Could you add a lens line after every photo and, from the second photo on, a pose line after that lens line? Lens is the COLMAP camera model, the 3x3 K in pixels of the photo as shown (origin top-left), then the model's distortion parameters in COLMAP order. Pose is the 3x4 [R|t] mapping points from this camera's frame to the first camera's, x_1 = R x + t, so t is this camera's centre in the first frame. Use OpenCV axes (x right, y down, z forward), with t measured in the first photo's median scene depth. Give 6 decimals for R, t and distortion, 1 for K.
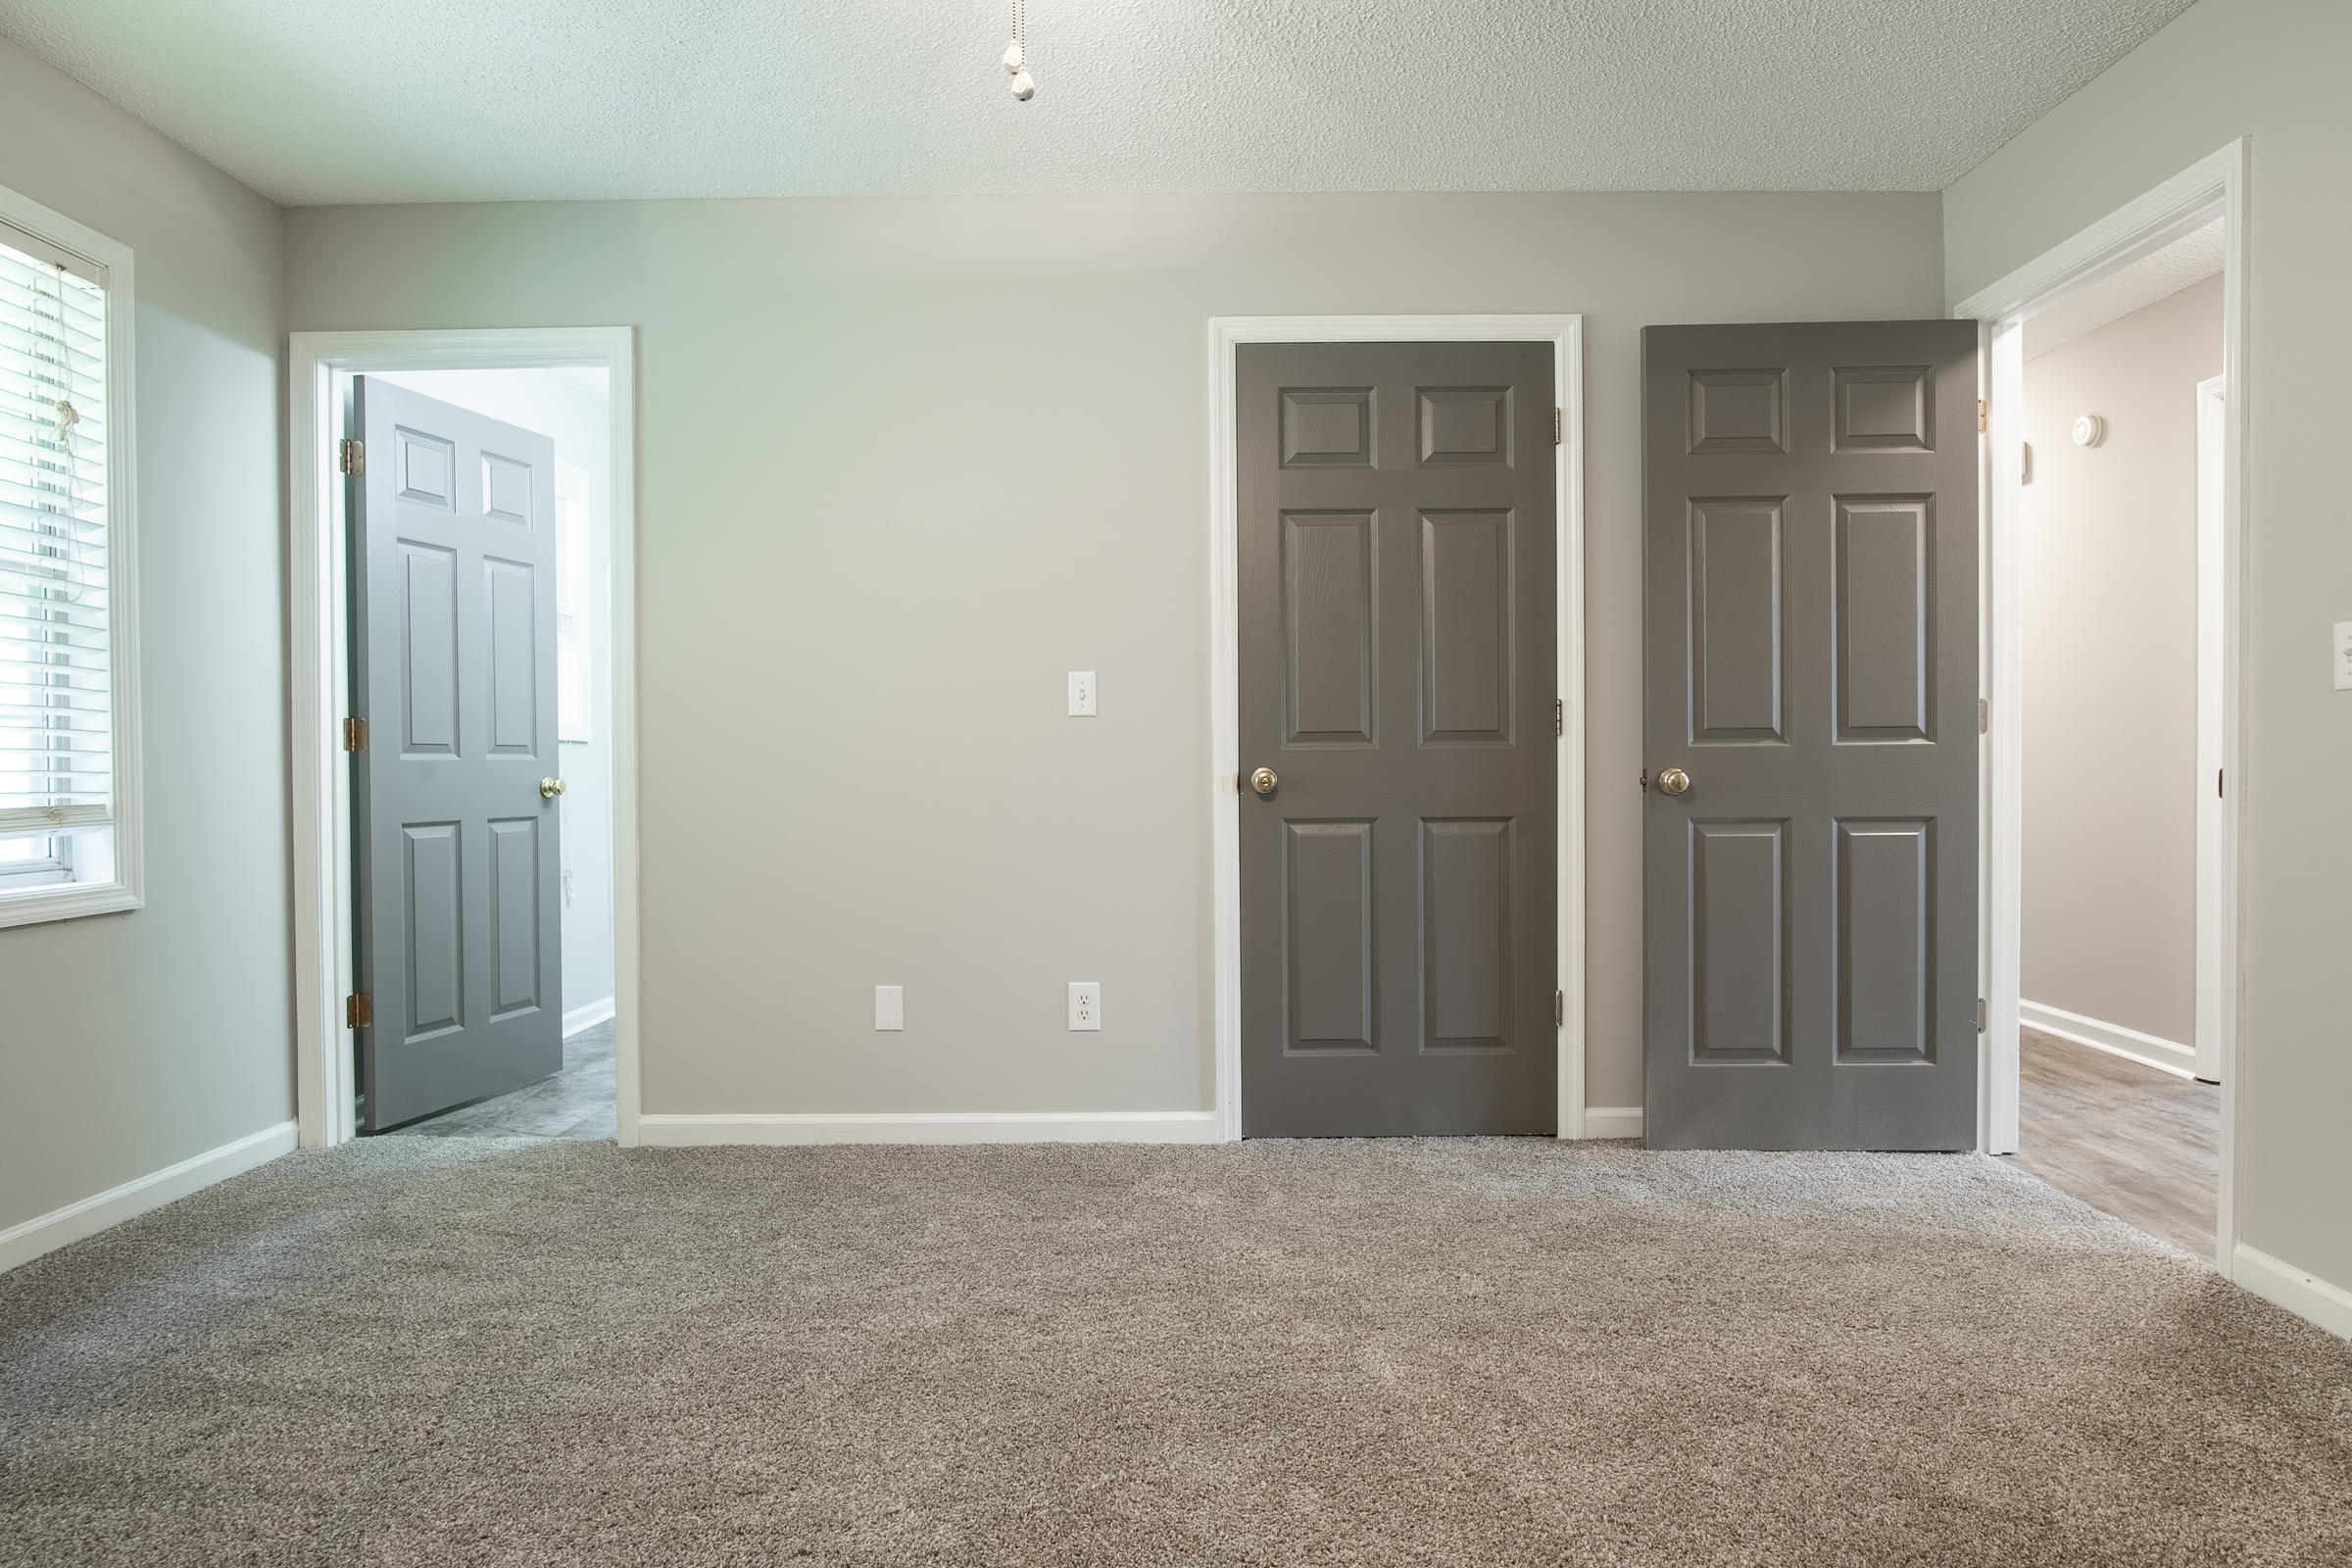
lens RADIAL K [[1152.0, 0, 1176.0], [0, 1152.0, 784.0], [0, 0, 1]] dist [-0.087333, 0.000215]
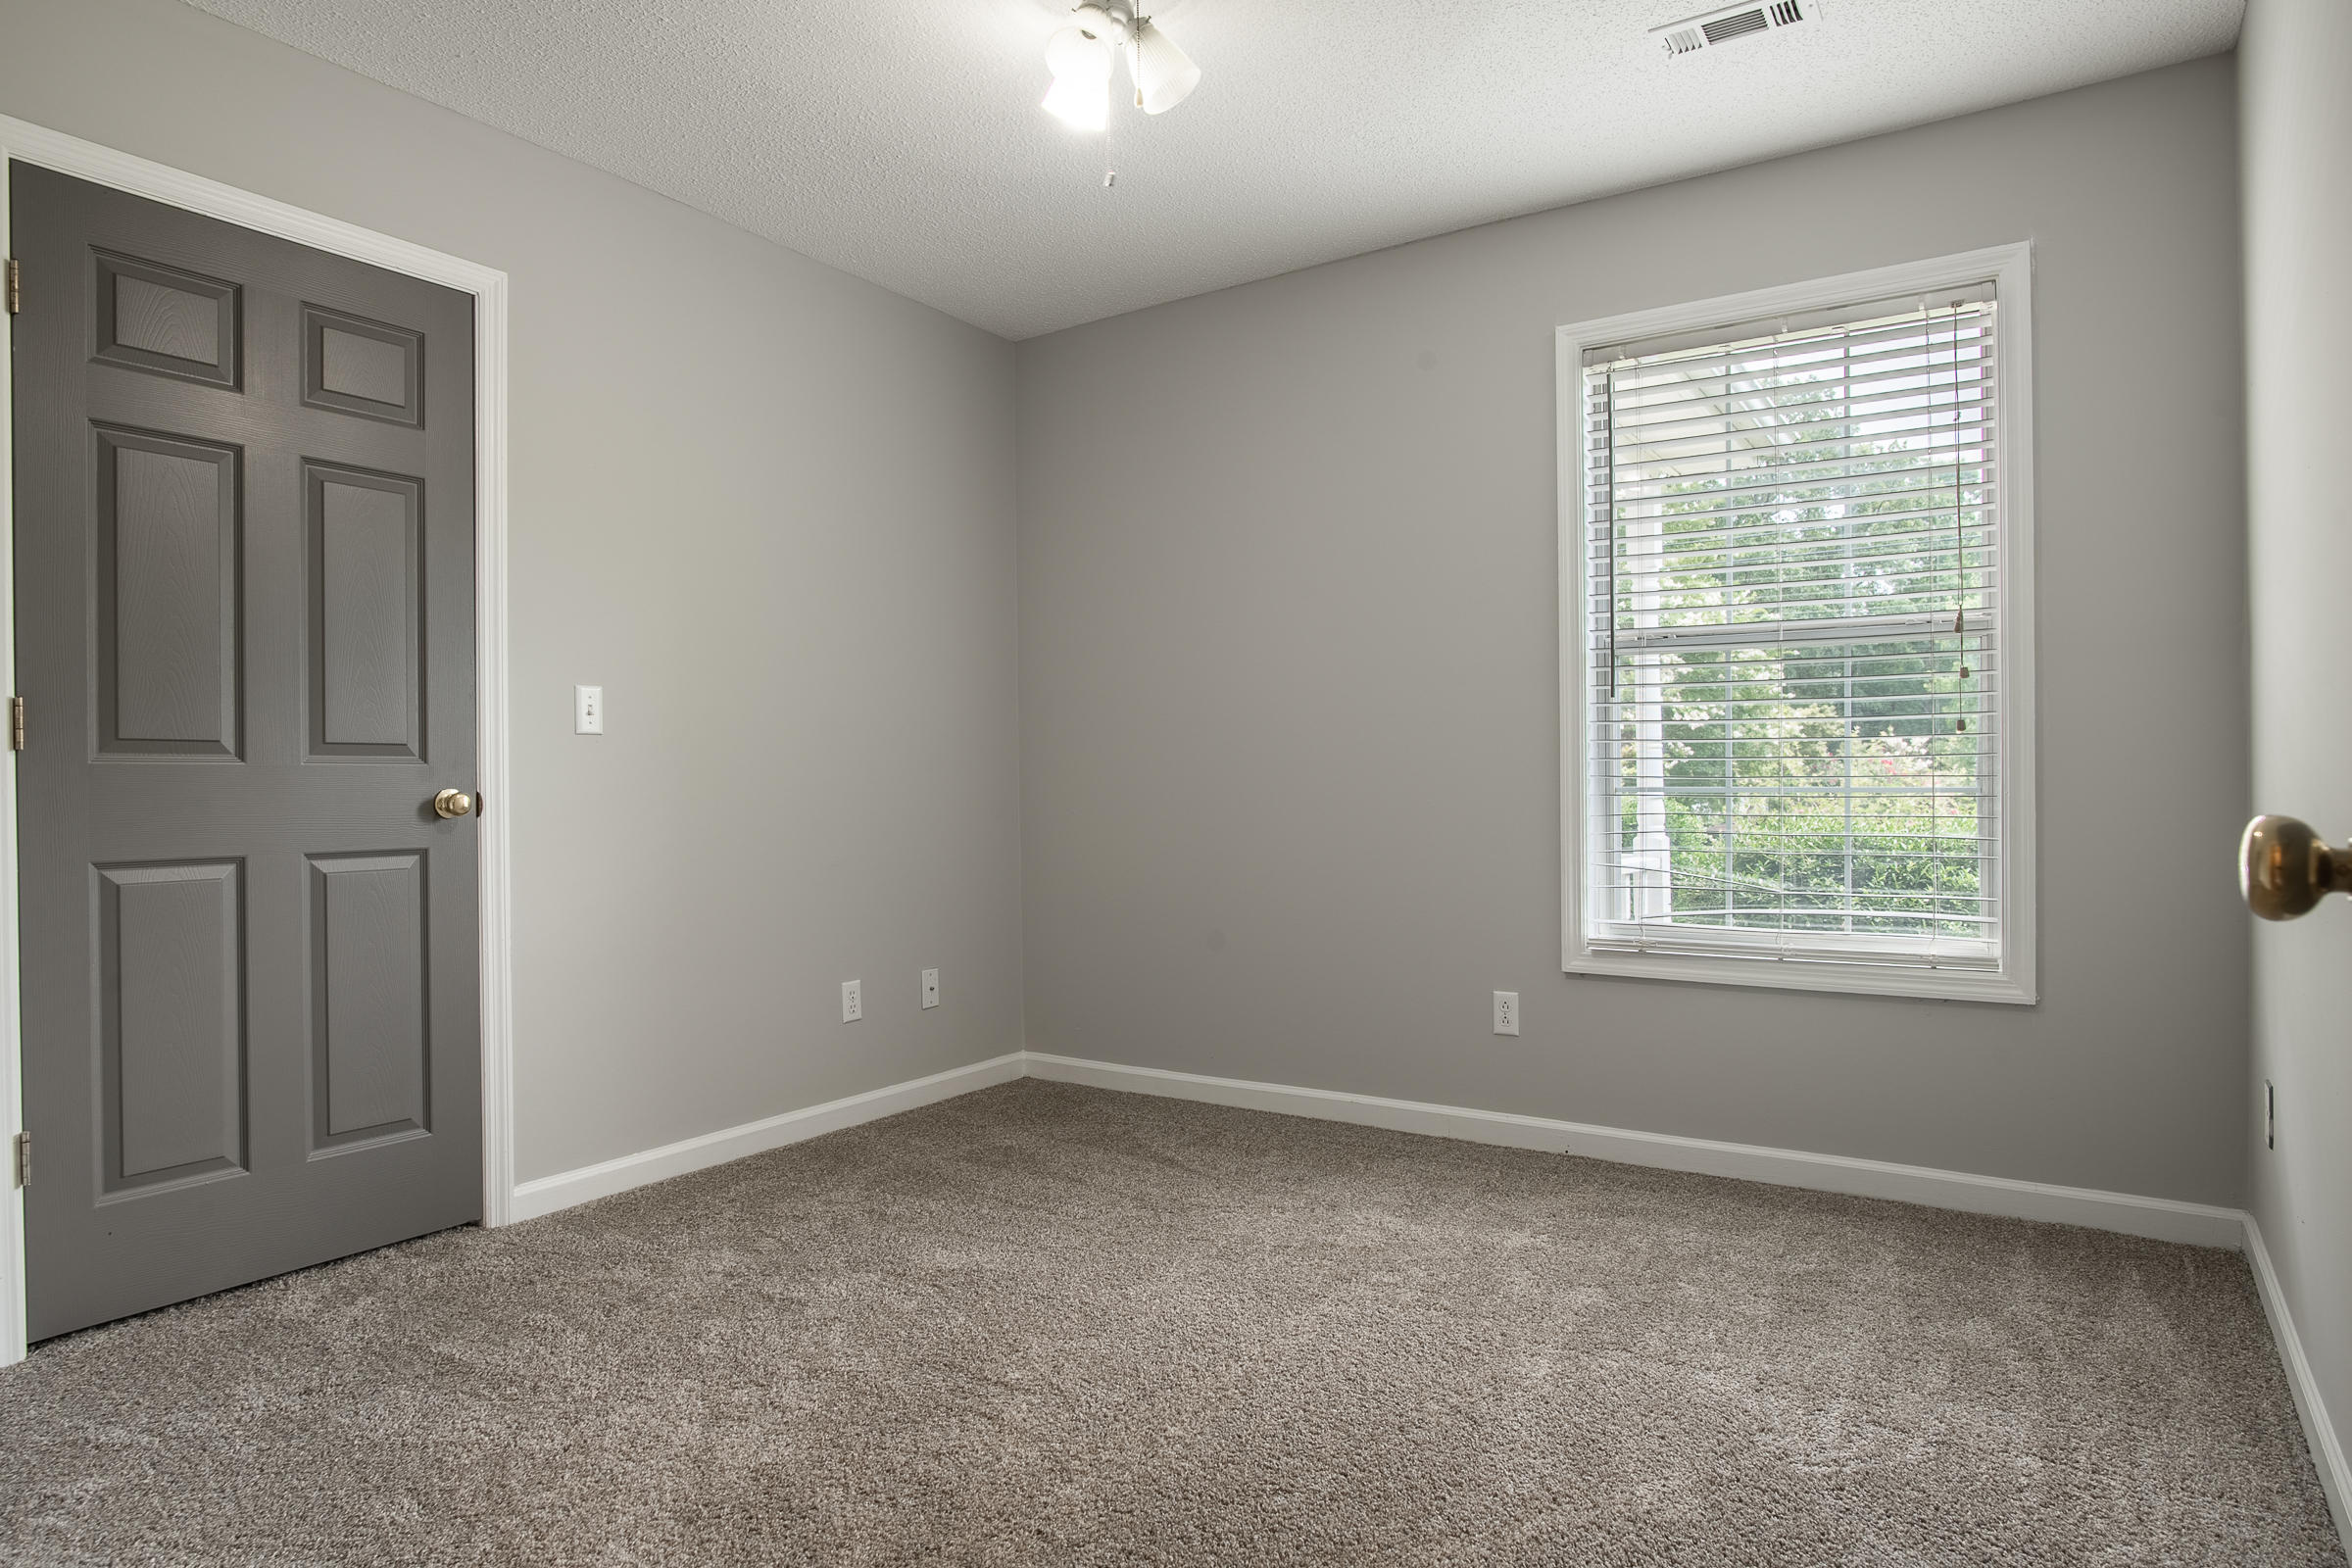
lens RADIAL K [[1373.8, 0, 1176.0], [0, 1373.8, 784.0], [0, 0, 1]] dist [-0.026320, 0.002323]
pose [[0.543014, 0.012539, 0.839630, -0.247744], [0.007494, 0.999776, -0.019778, 0.002344], [-0.839690, 0.017032, 0.542799, -0.000109]]
